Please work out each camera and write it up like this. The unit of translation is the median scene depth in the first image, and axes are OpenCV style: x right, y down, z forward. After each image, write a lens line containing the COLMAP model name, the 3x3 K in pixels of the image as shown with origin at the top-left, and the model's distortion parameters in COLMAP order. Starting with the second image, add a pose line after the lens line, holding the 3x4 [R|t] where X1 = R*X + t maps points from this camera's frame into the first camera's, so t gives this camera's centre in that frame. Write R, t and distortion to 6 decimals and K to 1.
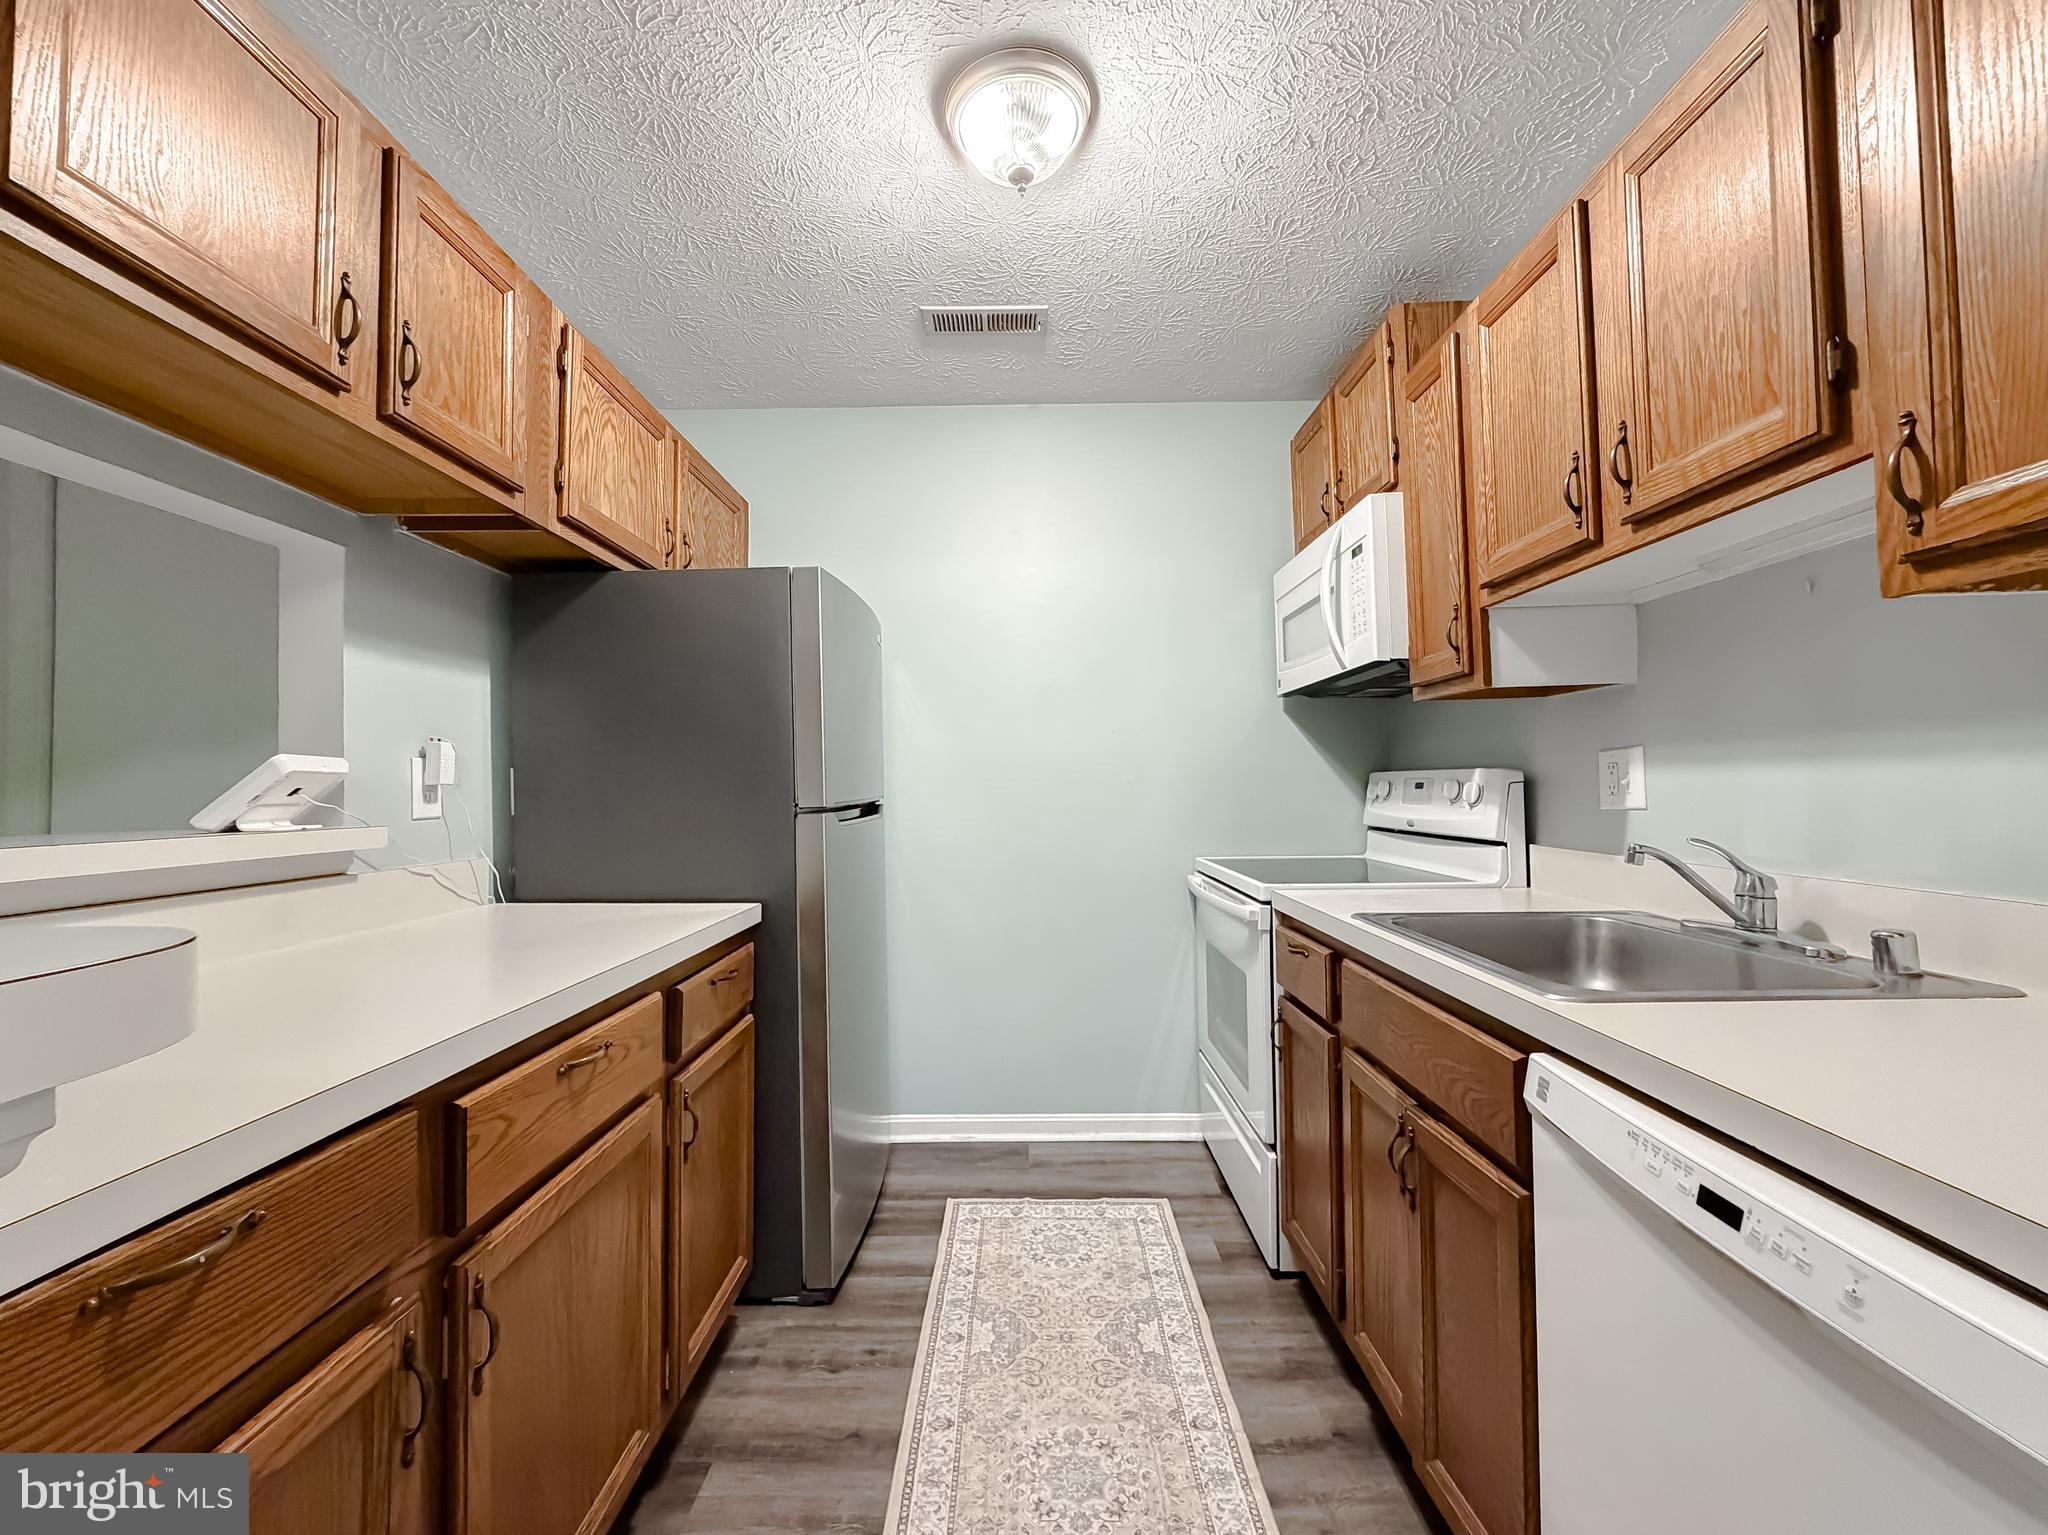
lens RADIAL K [[823.3, 0, 1016.9], [0, 823.3, 765.6], [0, 0, 1]] dist [0.000248, -0.000303]
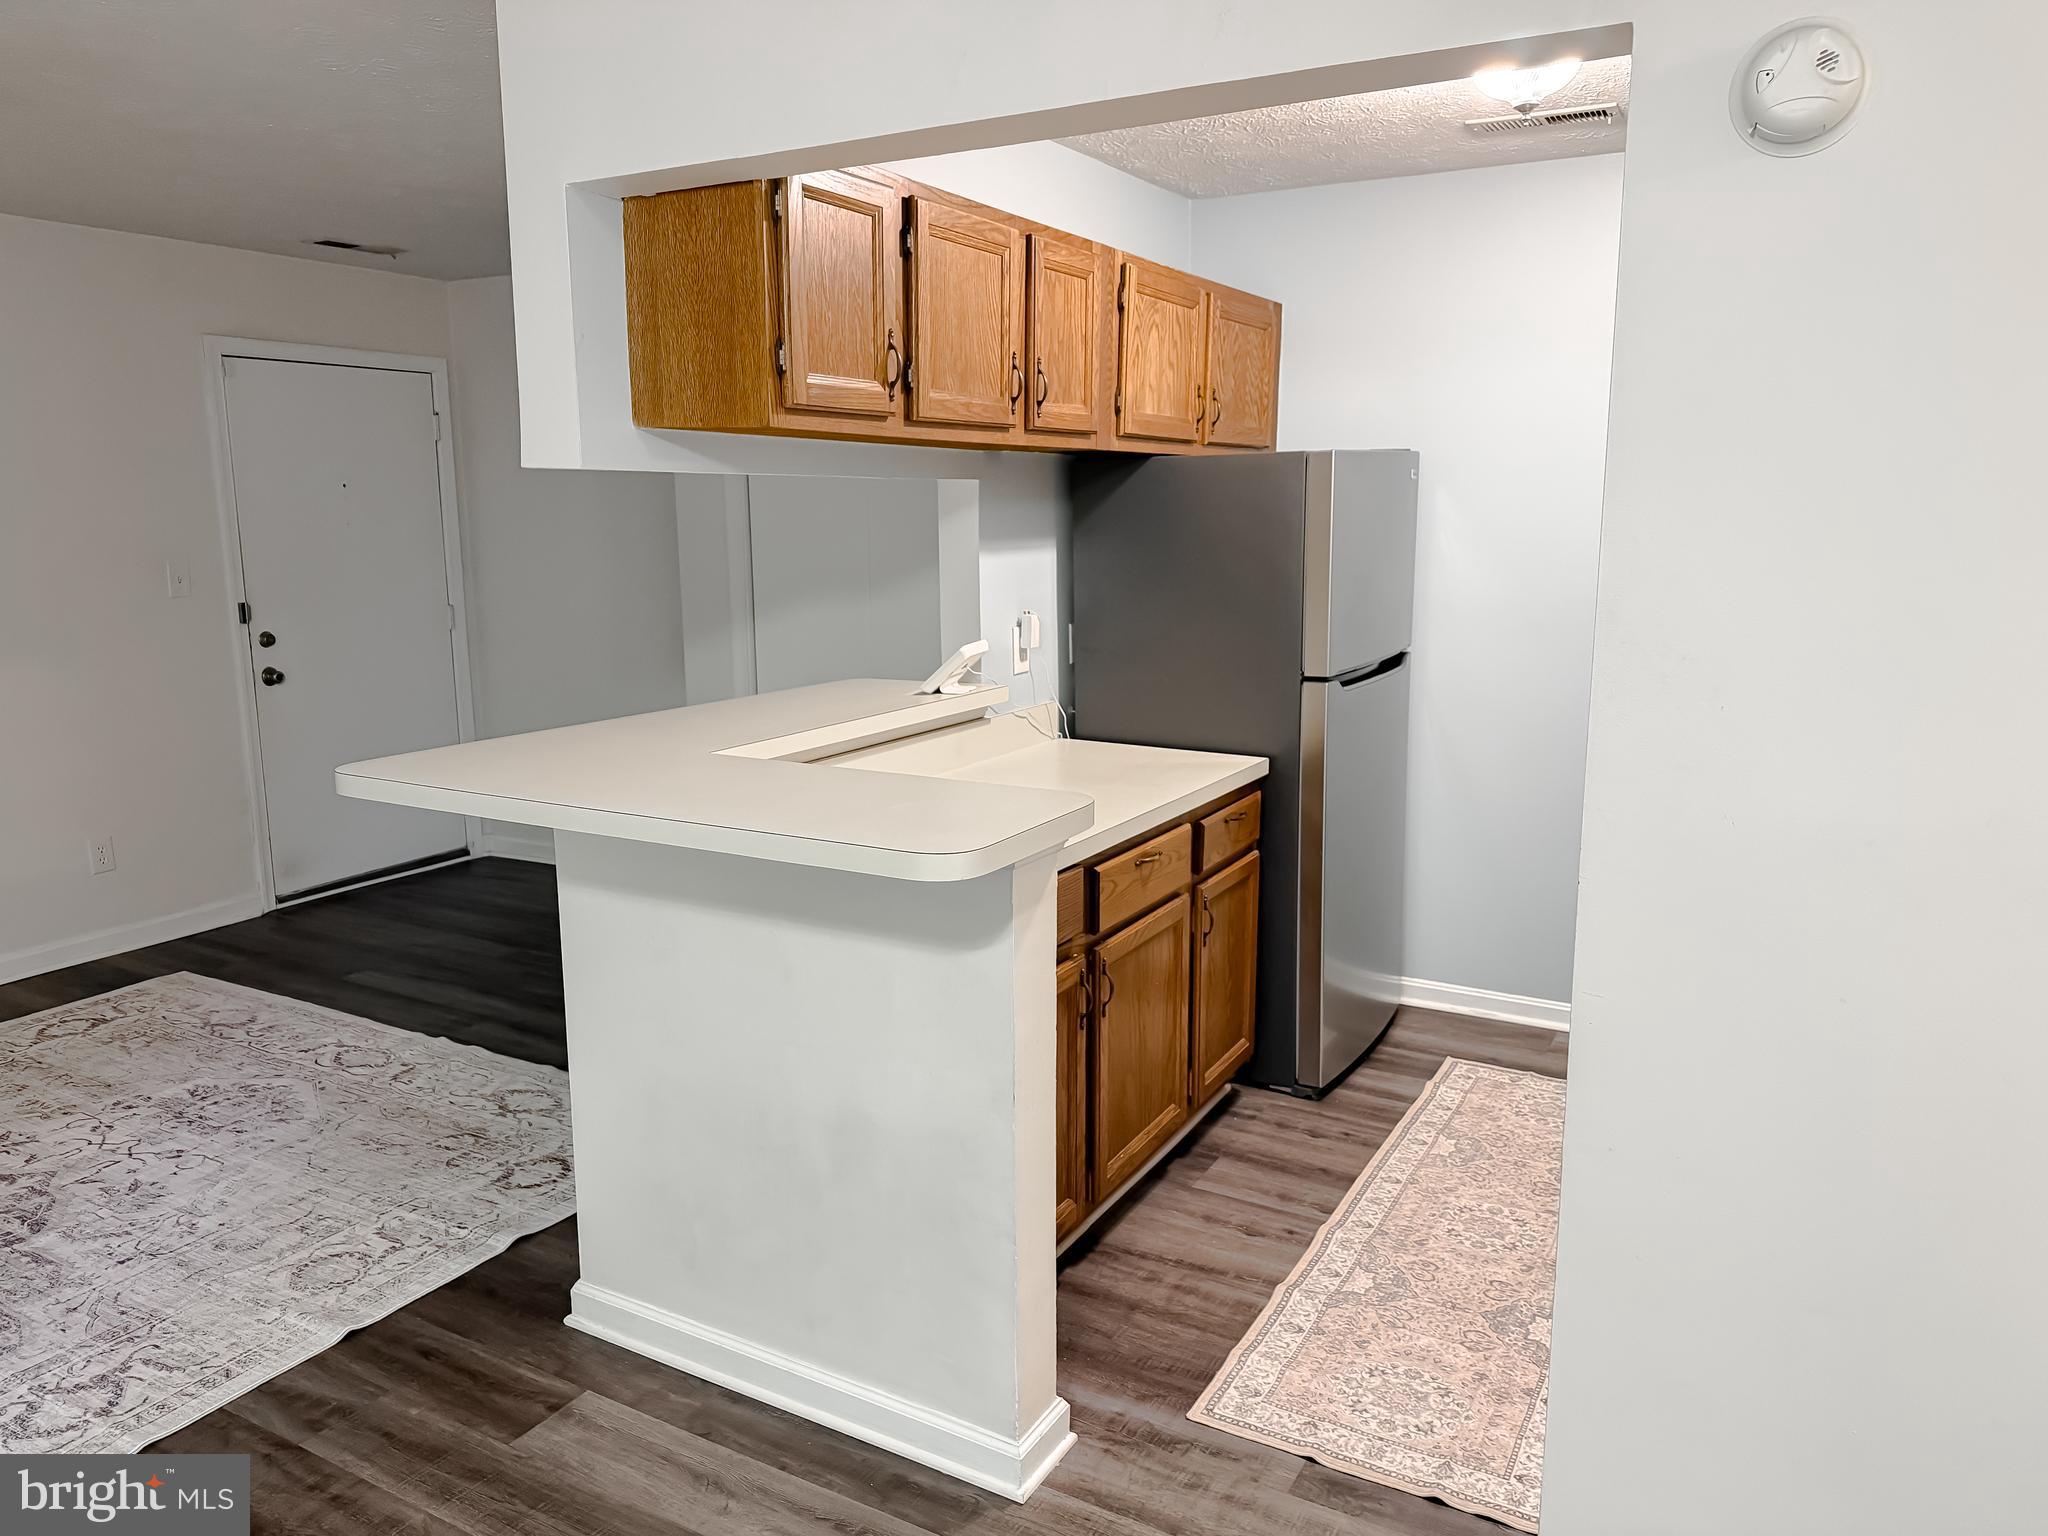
lens RADIAL K [[1450.9, 0, 1013.4], [0, 1450.9, 768.8], [0, 0, 1]] dist [0.045271, -0.056926]
pose [[0.873111, 0.095633, -0.478050, 0.400375], [0.008456, 0.977453, 0.210981, -0.289933], [0.487449, -0.188252, 0.852617, -1.046650]]
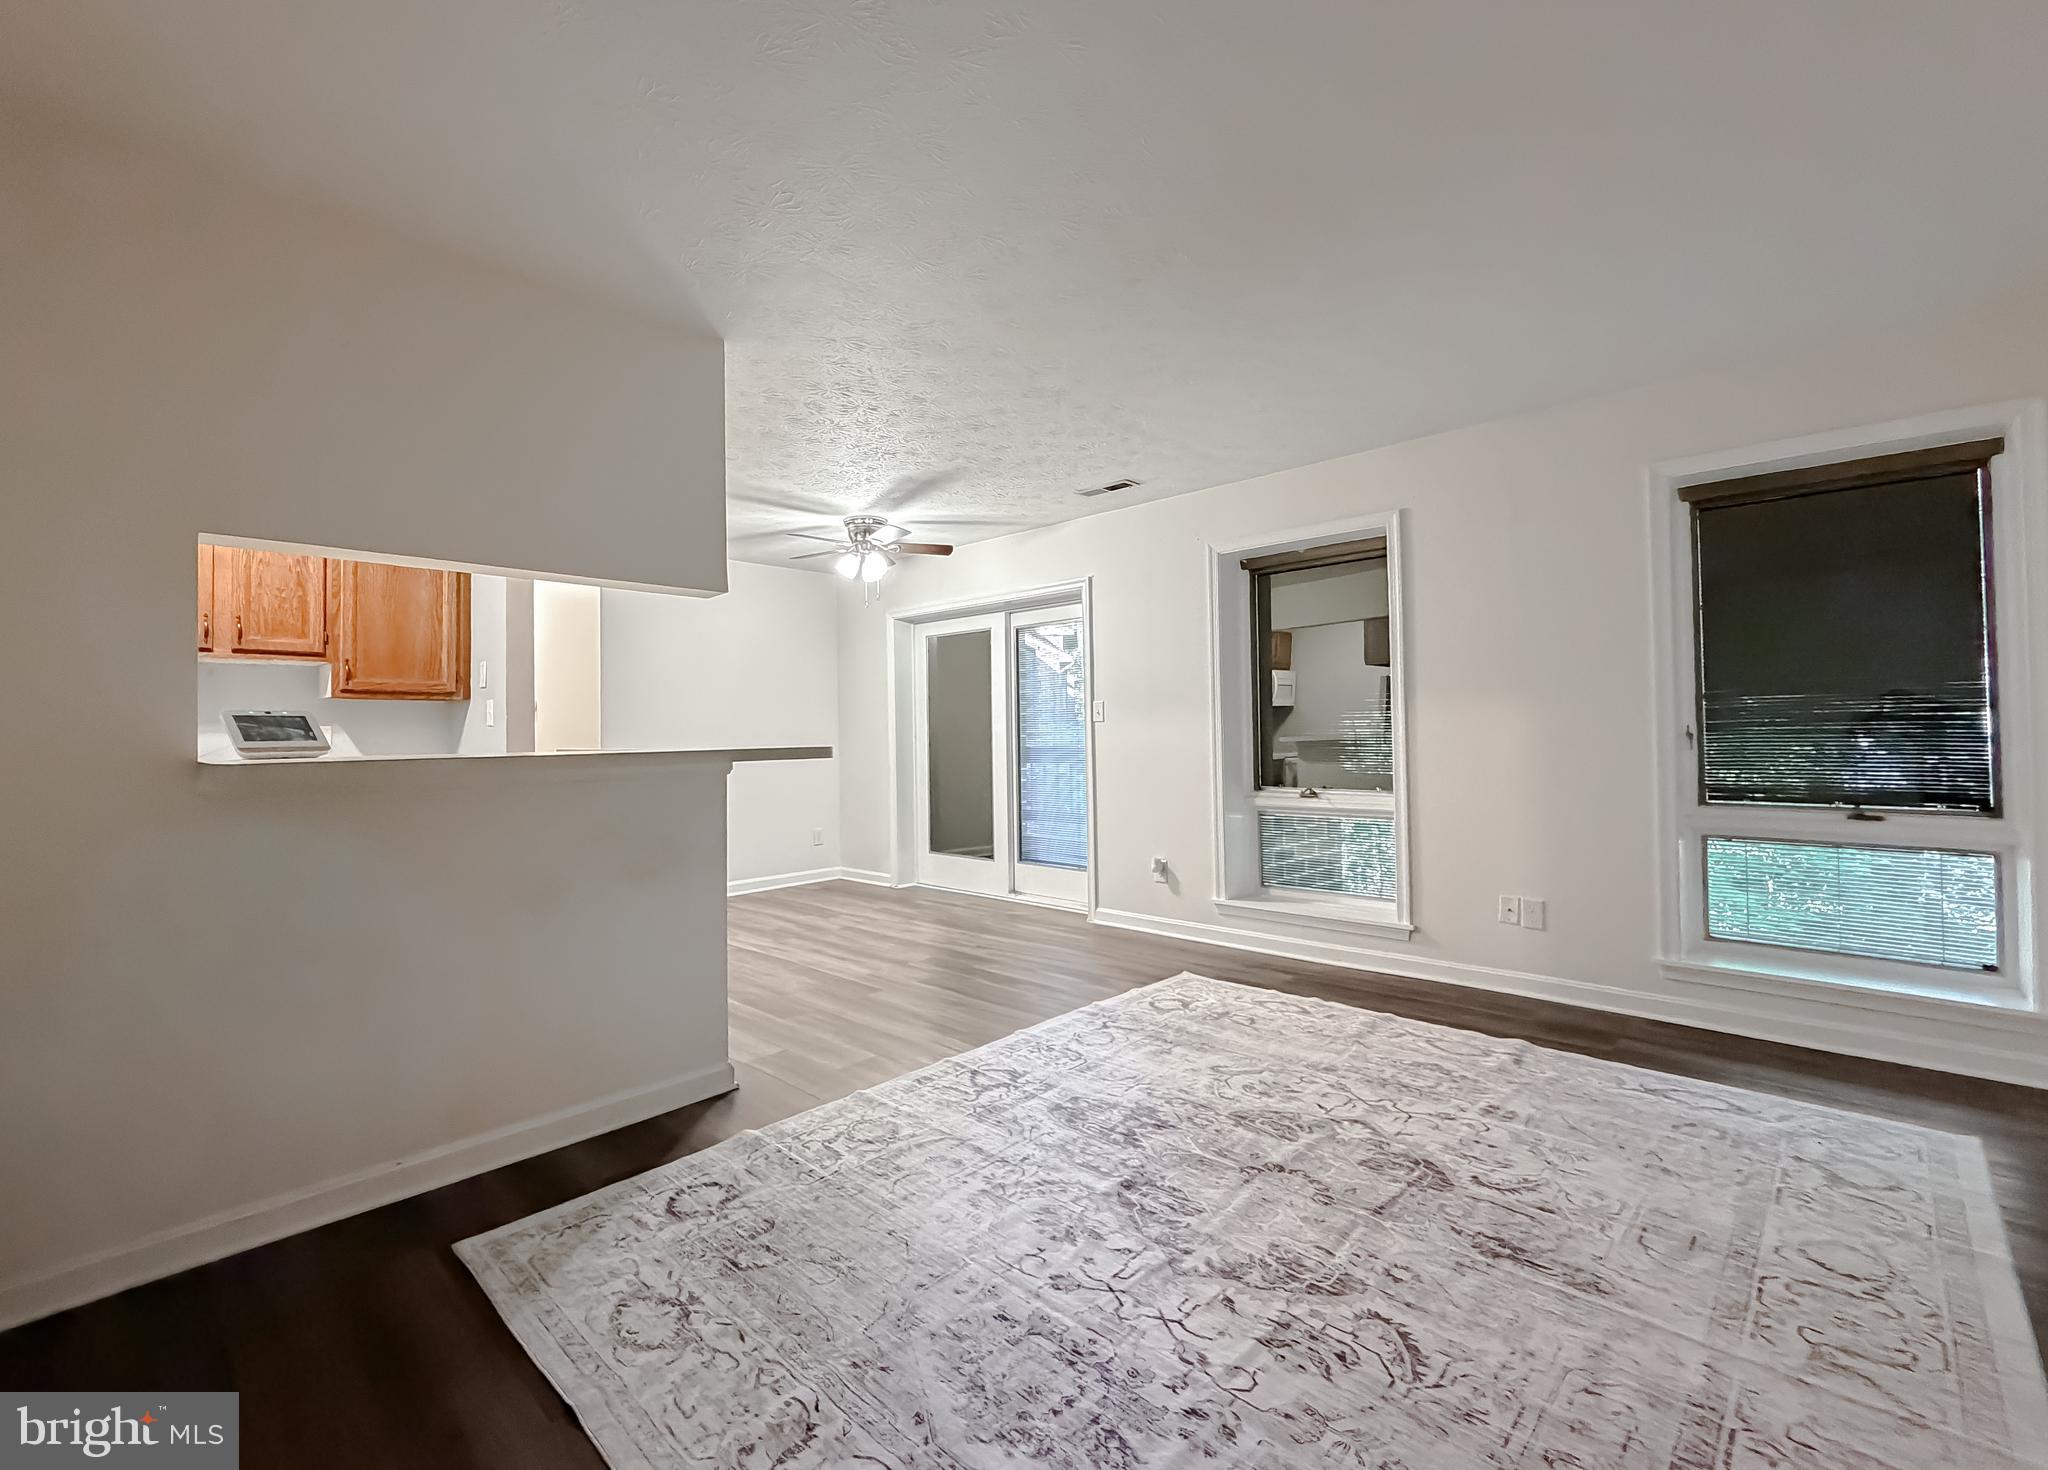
lens RADIAL K [[887.6, 0, 962.7], [0, 887.6, 715.8], [0, 0, 1]] dist [0.002262, -0.001064]
pose [[-0.706534, 0.035348, 0.706796, -2.523972], [0.002593, 0.998874, -0.047363, 0.069612], [-0.707675, -0.031631, -0.705830, 1.079574]]
